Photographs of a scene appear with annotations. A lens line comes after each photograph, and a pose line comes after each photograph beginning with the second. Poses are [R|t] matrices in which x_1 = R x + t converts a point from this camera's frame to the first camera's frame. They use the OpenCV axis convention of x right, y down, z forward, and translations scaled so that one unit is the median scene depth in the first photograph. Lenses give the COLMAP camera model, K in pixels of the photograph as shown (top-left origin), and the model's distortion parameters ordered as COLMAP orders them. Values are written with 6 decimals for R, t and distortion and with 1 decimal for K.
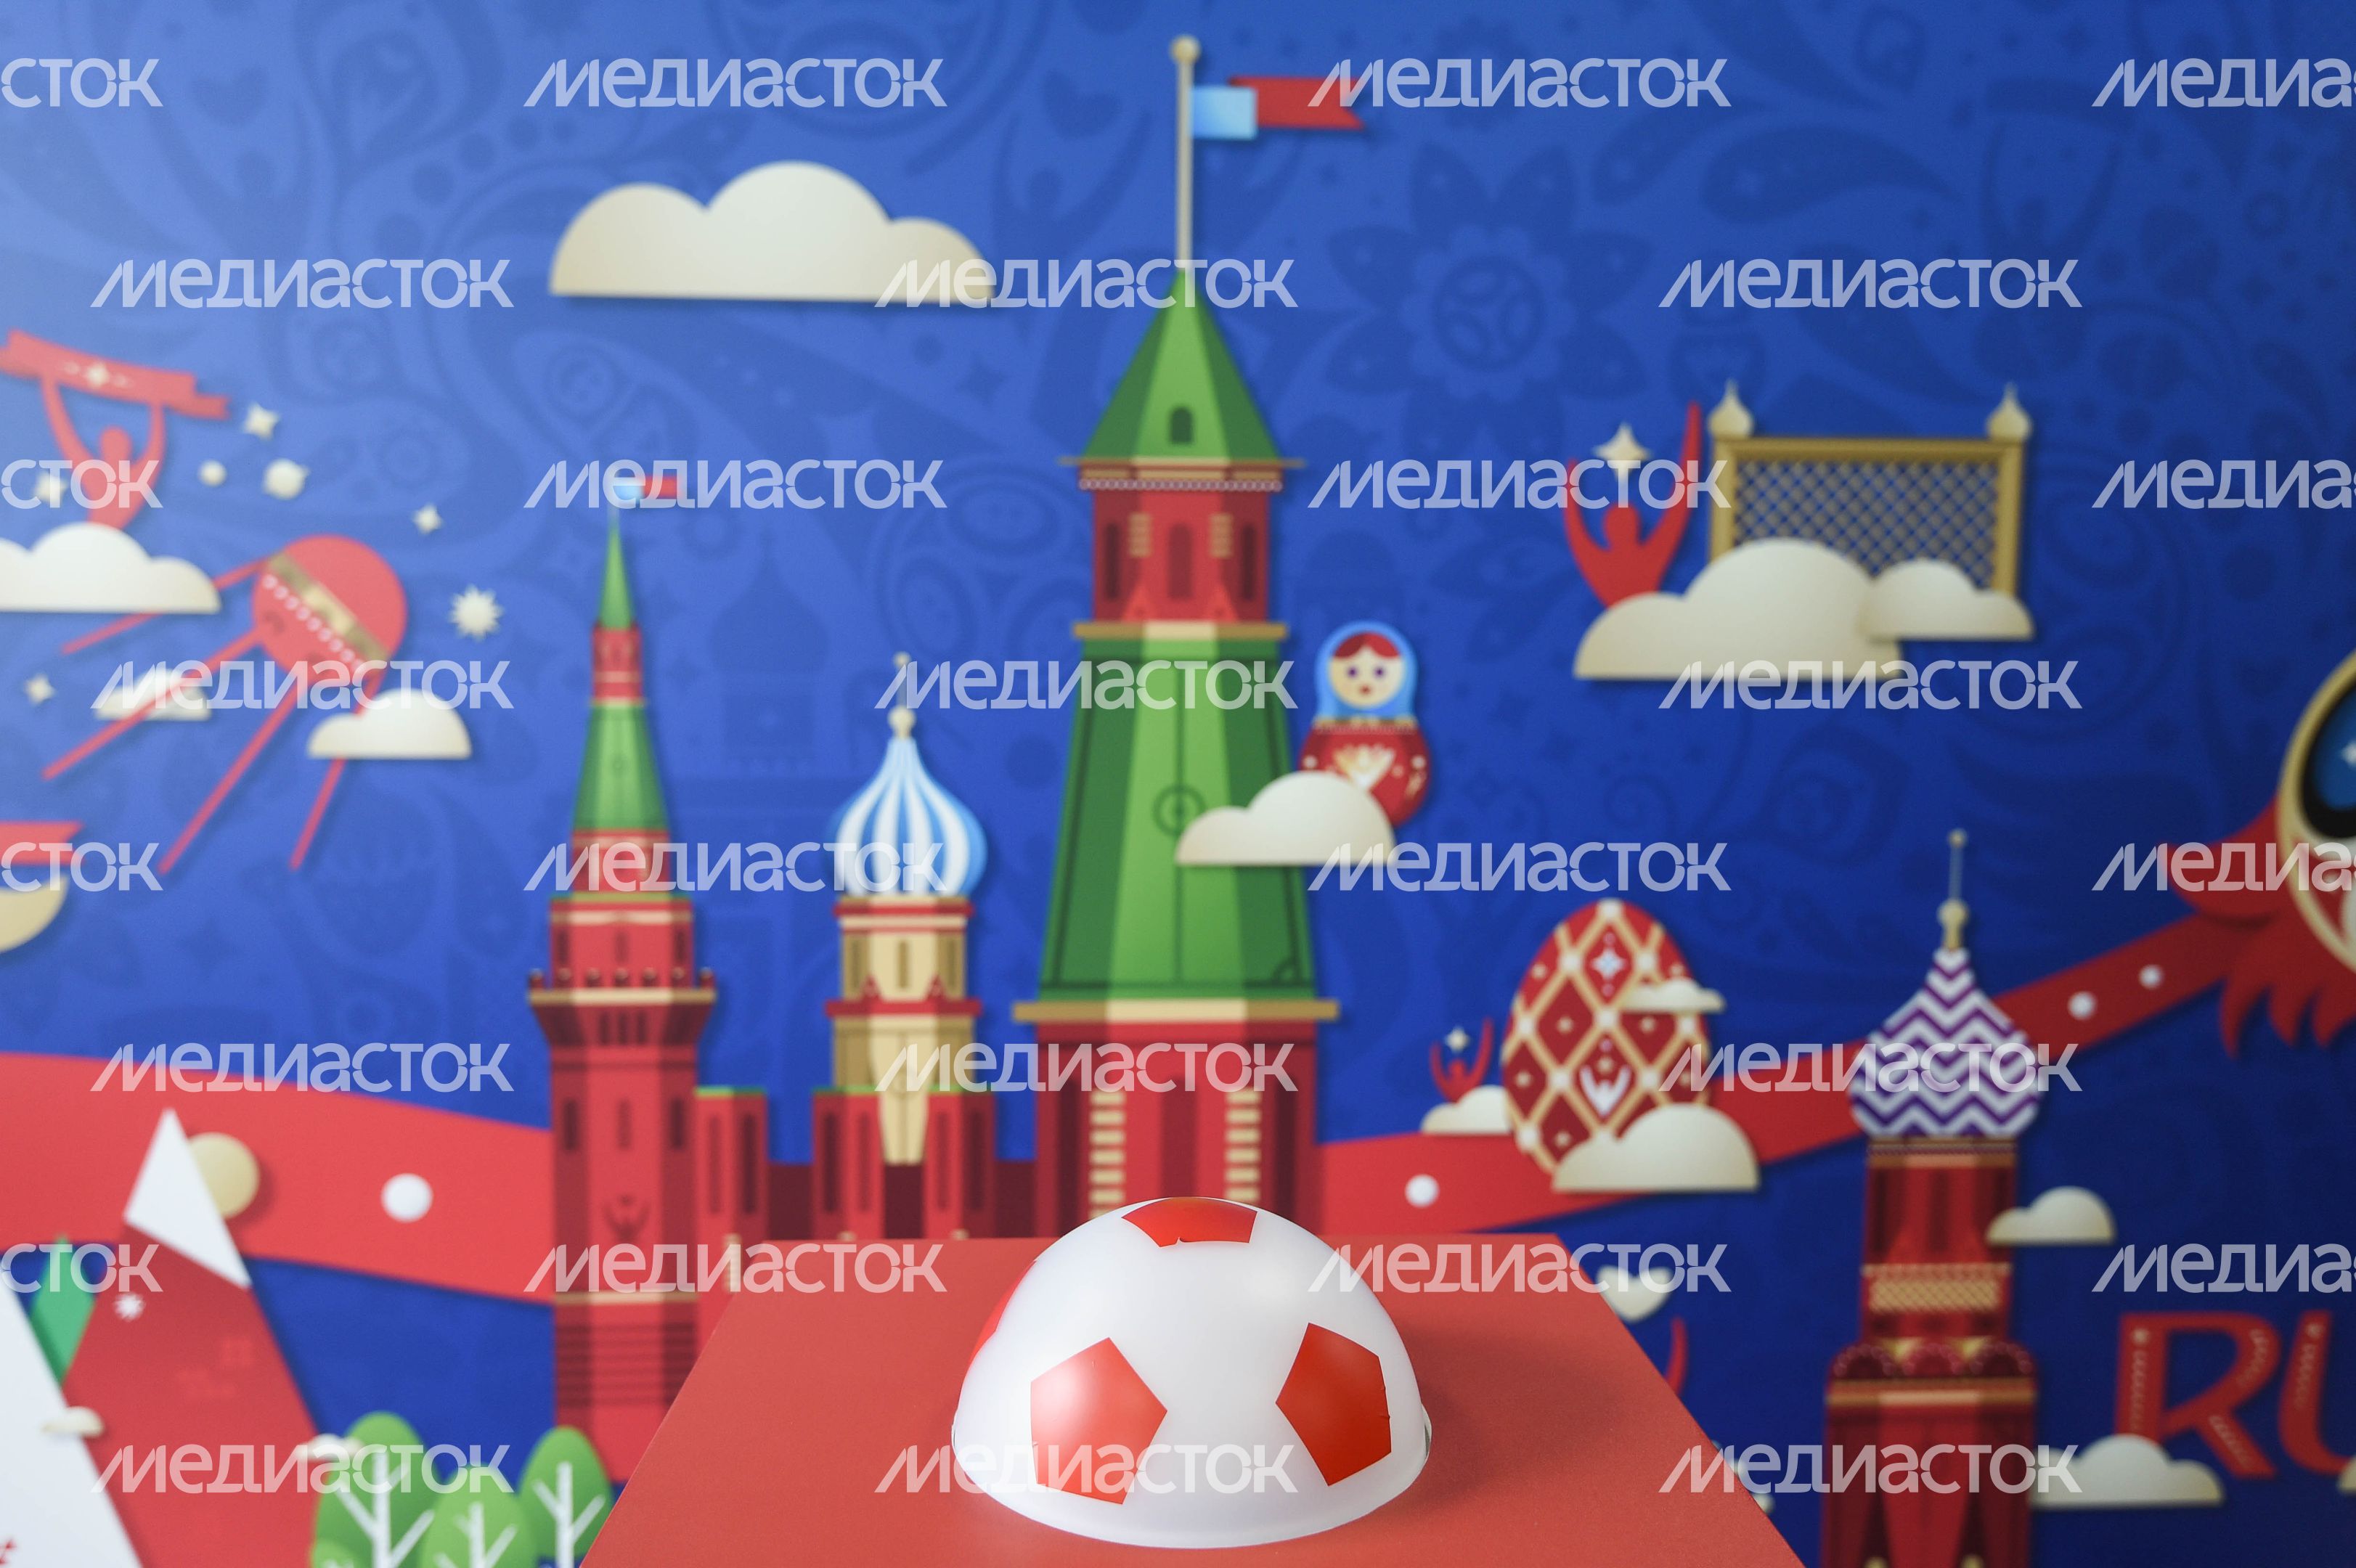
lens RADIAL K [[1343.2, 0, 1178.0], [0, 1343.2, 784.0], [0, 0, 1]] dist [0.009670, 0.001127]
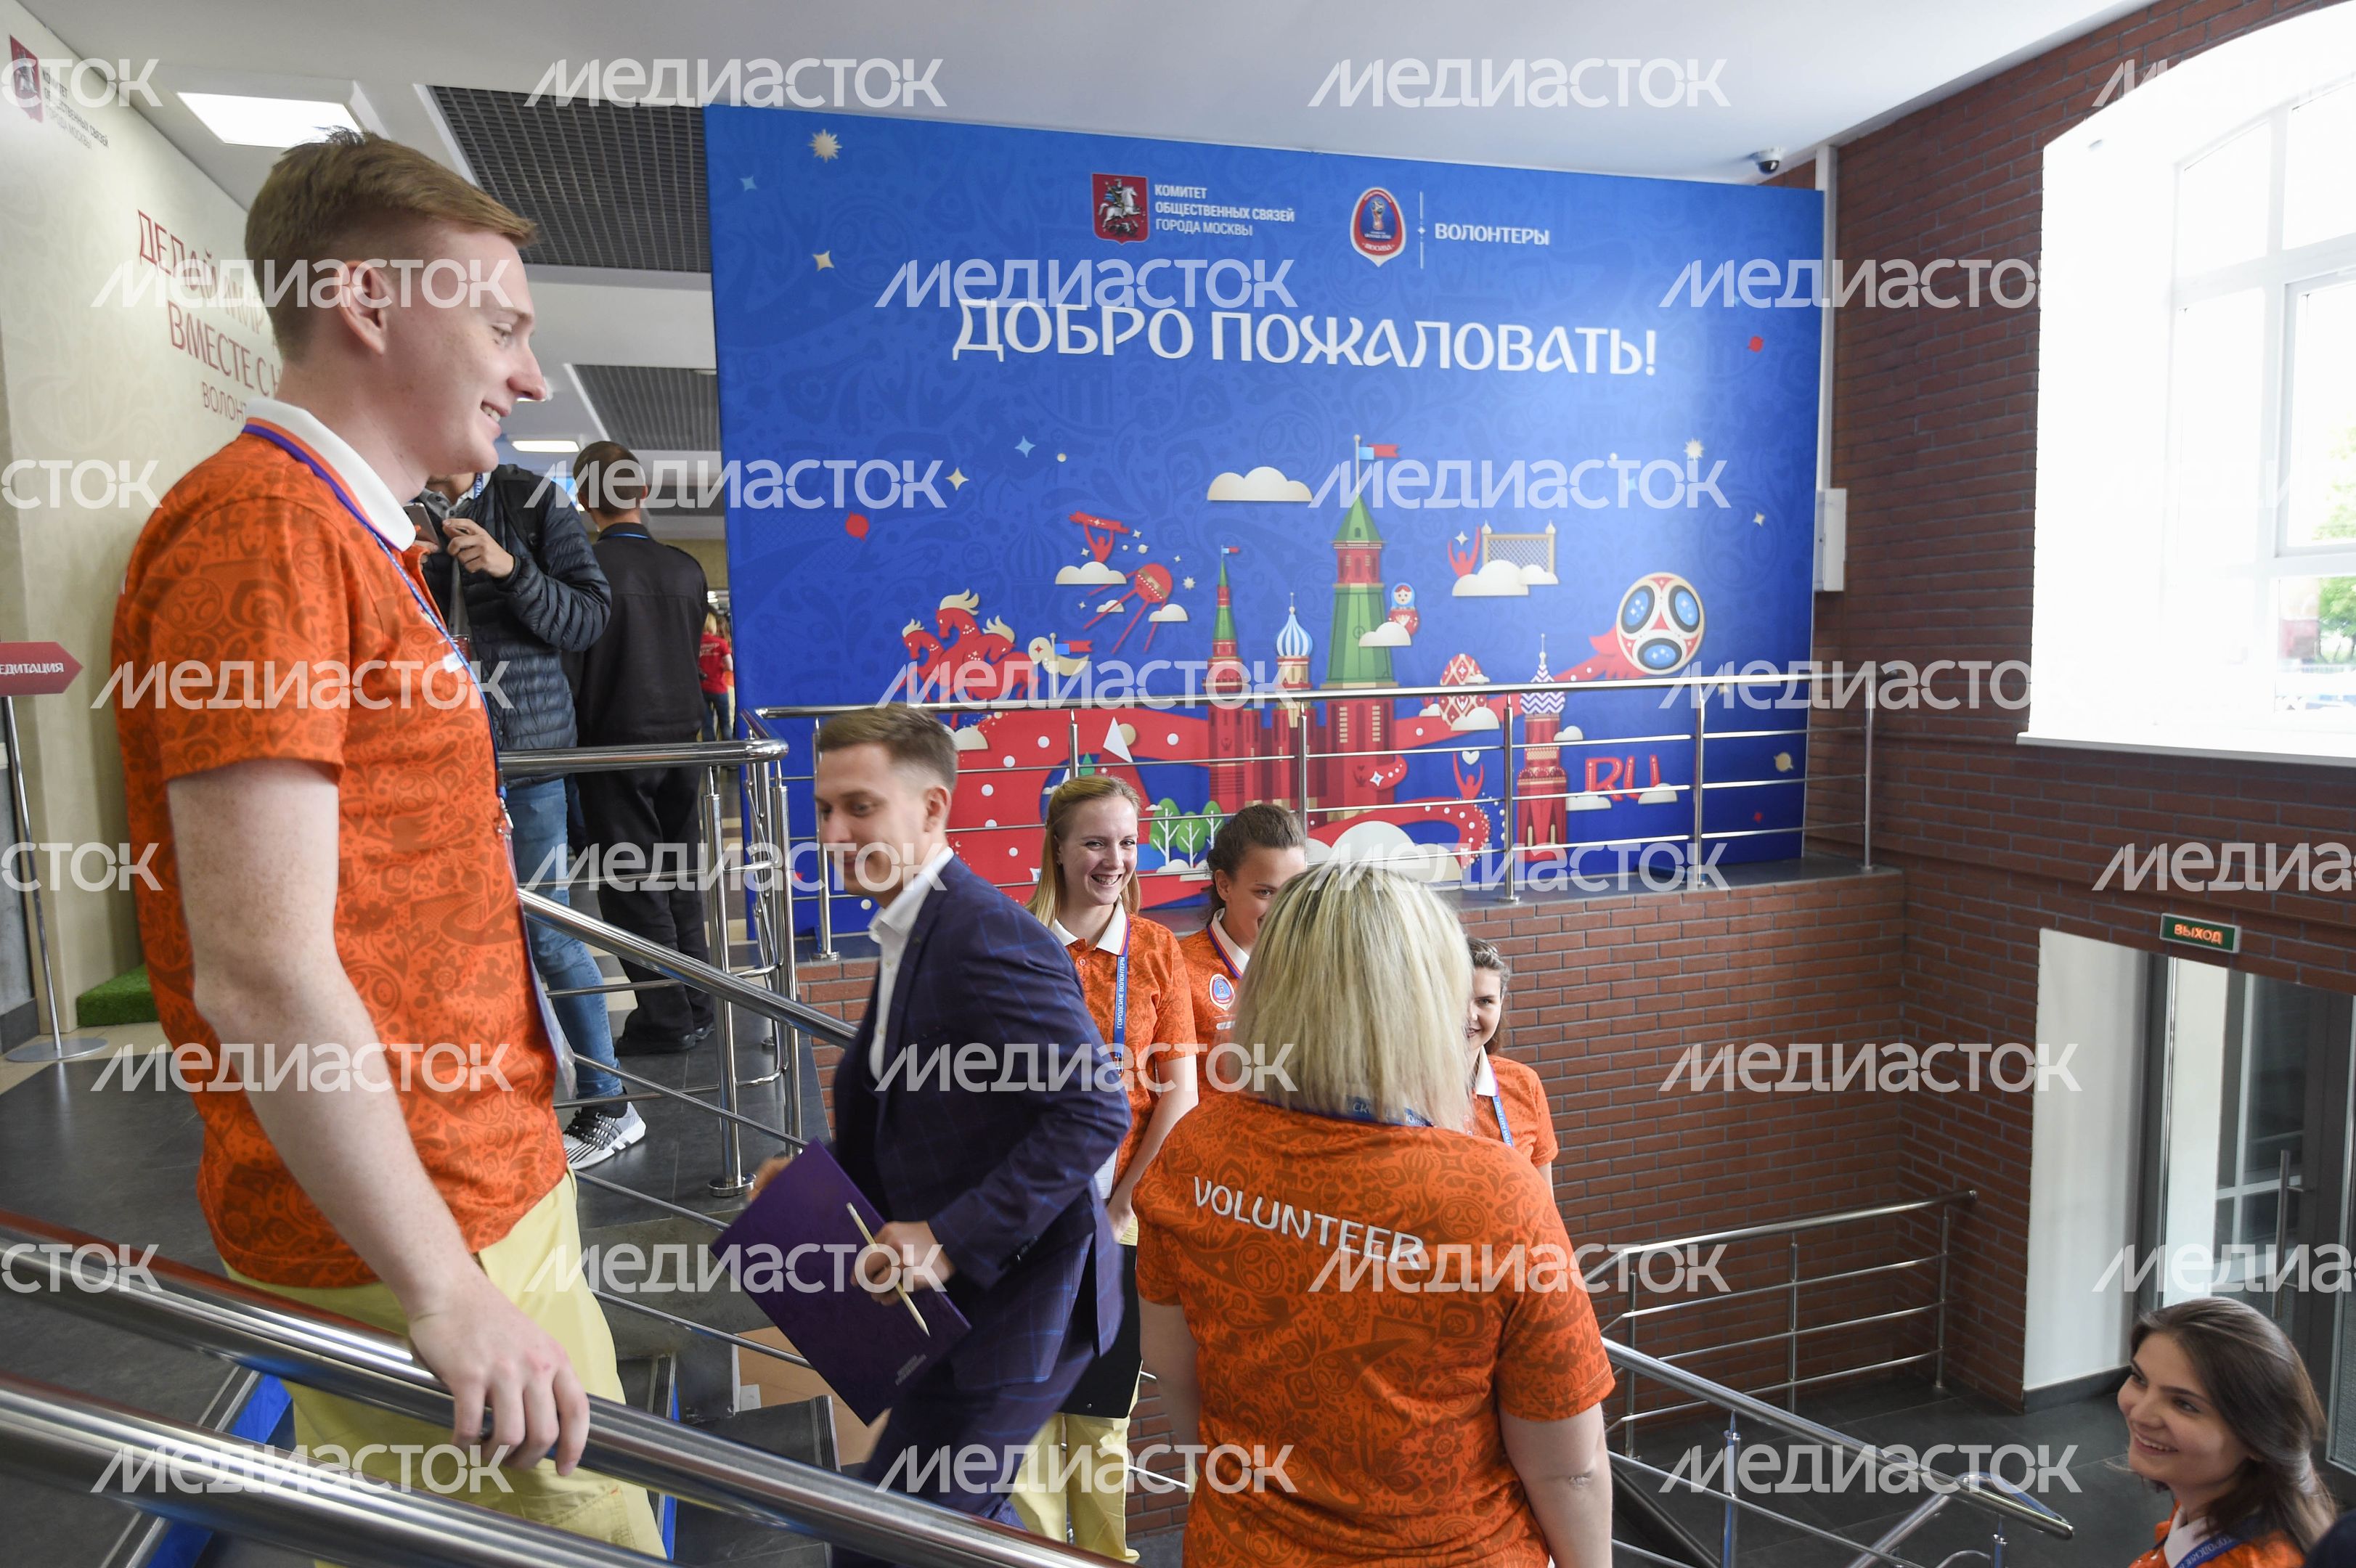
lens RADIAL K [[1479.0, 0, 1178.0], [0, 1479.0, 784.0], [0, 0, 1]] dist [-0.000917, -0.000068]
pose [[0.967096, -0.046863, 0.250060, -1.574632], [0.041987, 0.998810, 0.024802, 0.325627], [-0.250925, -0.013487, 0.967913, -2.961549]]
